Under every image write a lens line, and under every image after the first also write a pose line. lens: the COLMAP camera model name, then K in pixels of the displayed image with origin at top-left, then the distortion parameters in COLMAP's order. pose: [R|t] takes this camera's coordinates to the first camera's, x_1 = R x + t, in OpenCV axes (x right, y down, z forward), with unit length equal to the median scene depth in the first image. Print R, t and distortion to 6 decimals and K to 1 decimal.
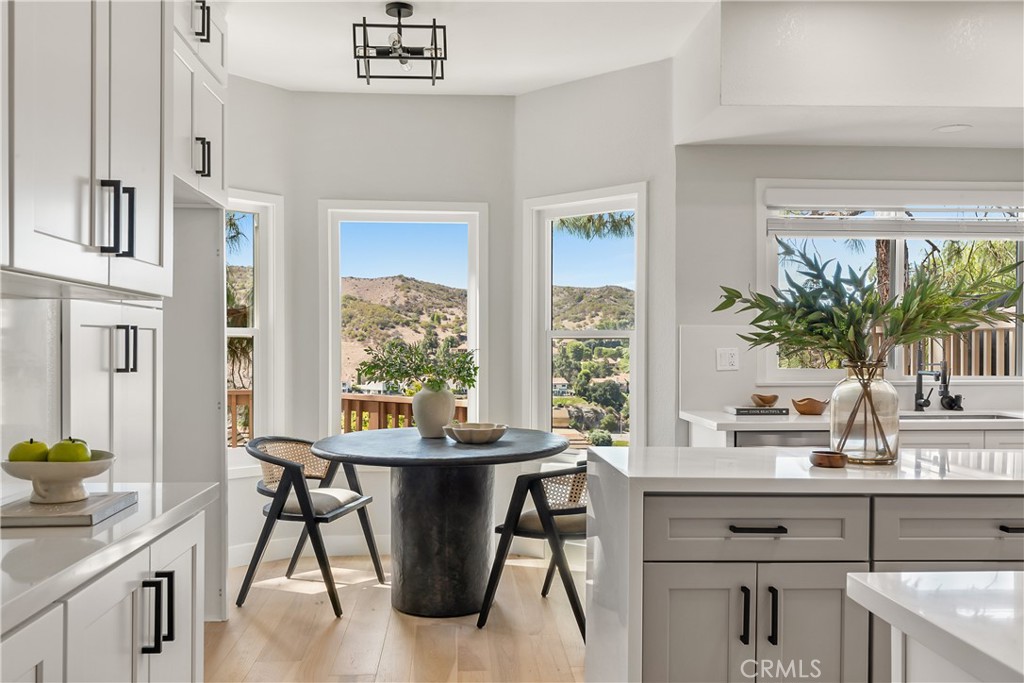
lens RADIAL K [[880.5, 0, 509.7], [0, 880.5, 354.4], [0, 0, 1]] dist [0.031928, -0.001257]
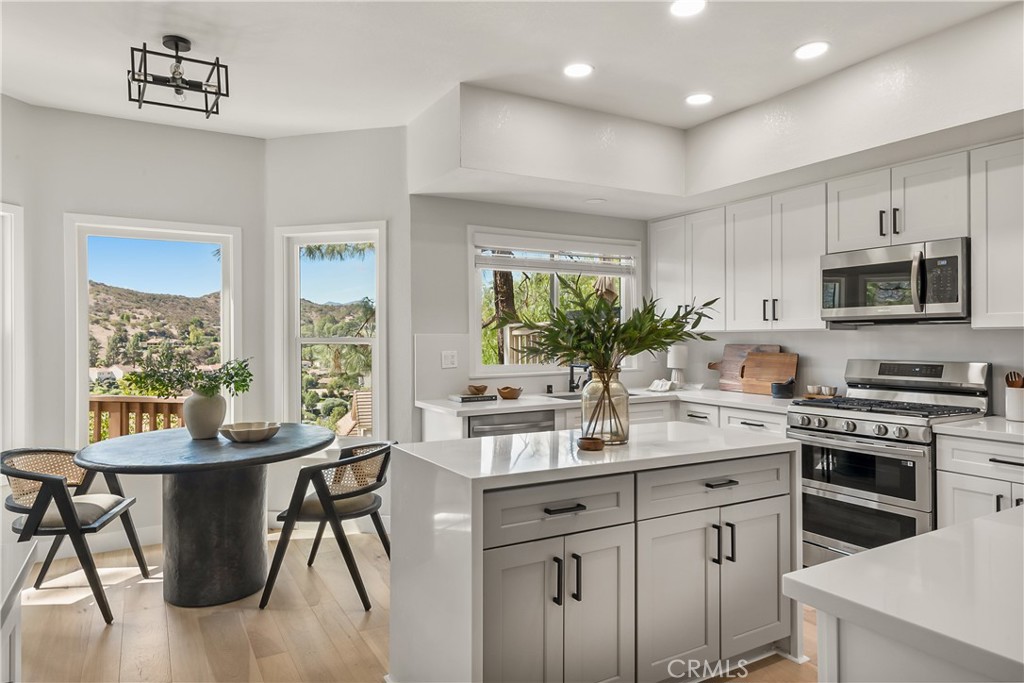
lens RADIAL K [[625.8, 0, 506.6], [0, 625.8, 335.7], [0, 0, 1]] dist [0.035776, -0.029552]
pose [[0.896136, -0.006177, 0.443736, -0.104046], [0.012404, 0.999861, -0.011131, -0.021209], [-0.443605, 0.015479, 0.896089, 0.136779]]
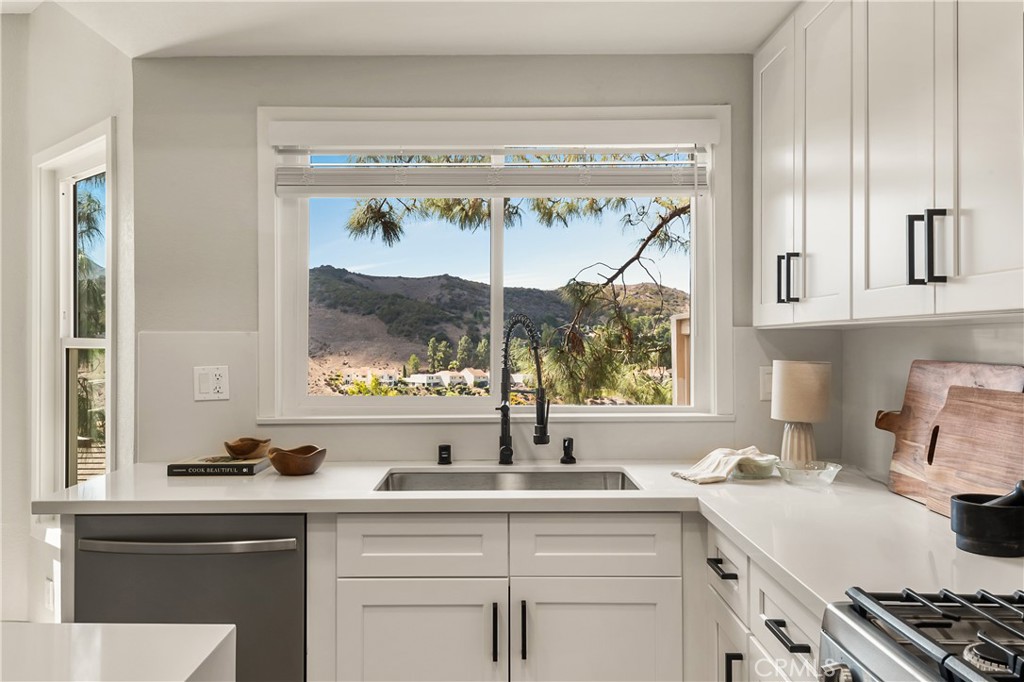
lens RADIAL K [[833.6, 0, 493.9], [0, 833.6, 338.7], [0, 0, 1]] dist [0.002114, -0.000313]
pose [[0.997715, -0.004081, -0.067445, 0.560154], [0.003273, 0.999922, -0.012092, -0.021832], [0.067489, 0.011844, 0.997650, 0.449742]]
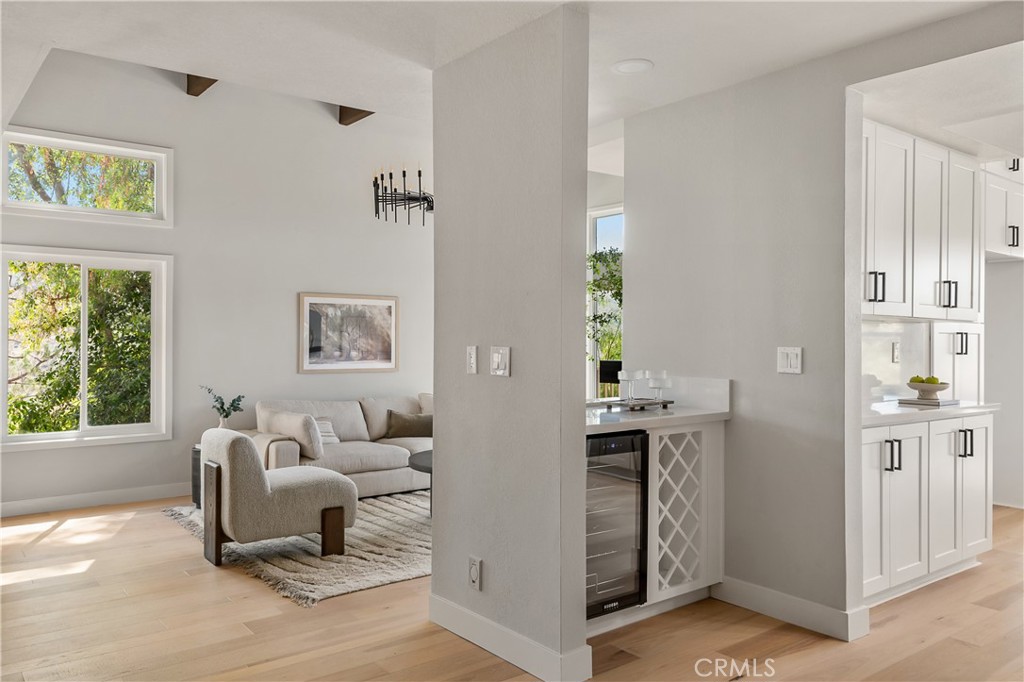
lens RADIAL K [[783.0, 0, 509.3], [0, 783.0, 332.9], [0, 0, 1]] dist [0.012951, 0.004307]
pose [[0.566887, -0.006189, -0.823772, 0.326043], [-0.014088, 0.999753, -0.017206, 0.010224], [0.823675, 0.021359, 0.566660, -0.618606]]
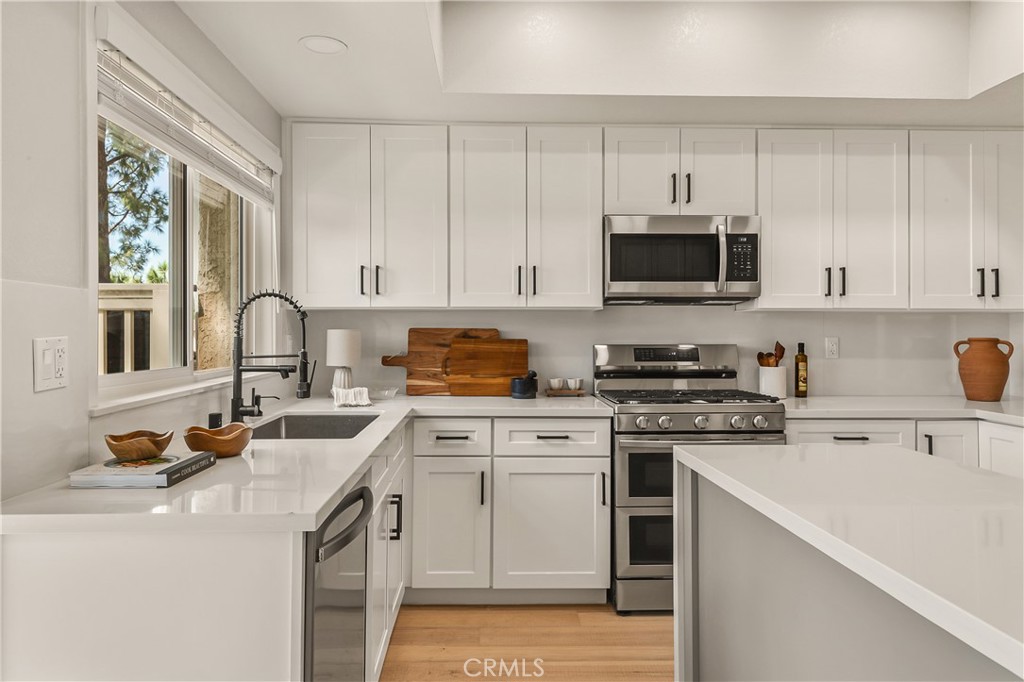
lens RADIAL K [[748.4, 0, 507.3], [0, 748.4, 318.7], [0, 0, 1]] dist [0.009316, 0.002963]
pose [[0.029788, 0.003356, 0.999551, -0.166150], [0.008209, 0.999960, -0.003602, -0.019437], [-0.999523, 0.008313, 0.029760, 0.864622]]
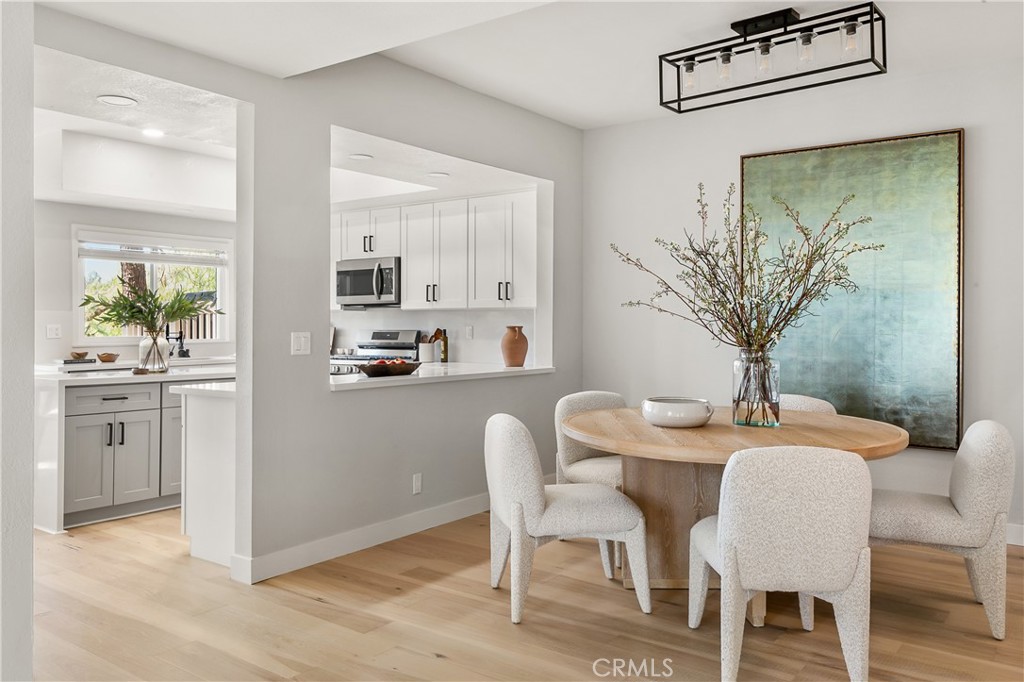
lens RADIAL K [[804.0, 0, 516.6], [0, 804.0, 318.7], [0, 0, 1]] dist [0.025309, -0.003169]
pose [[0.644370, 0.000953, 0.764713, -0.398403], [0.011928, 0.999865, -0.011297, 0.009899], [-0.764621, 0.016401, 0.644271, -0.716896]]
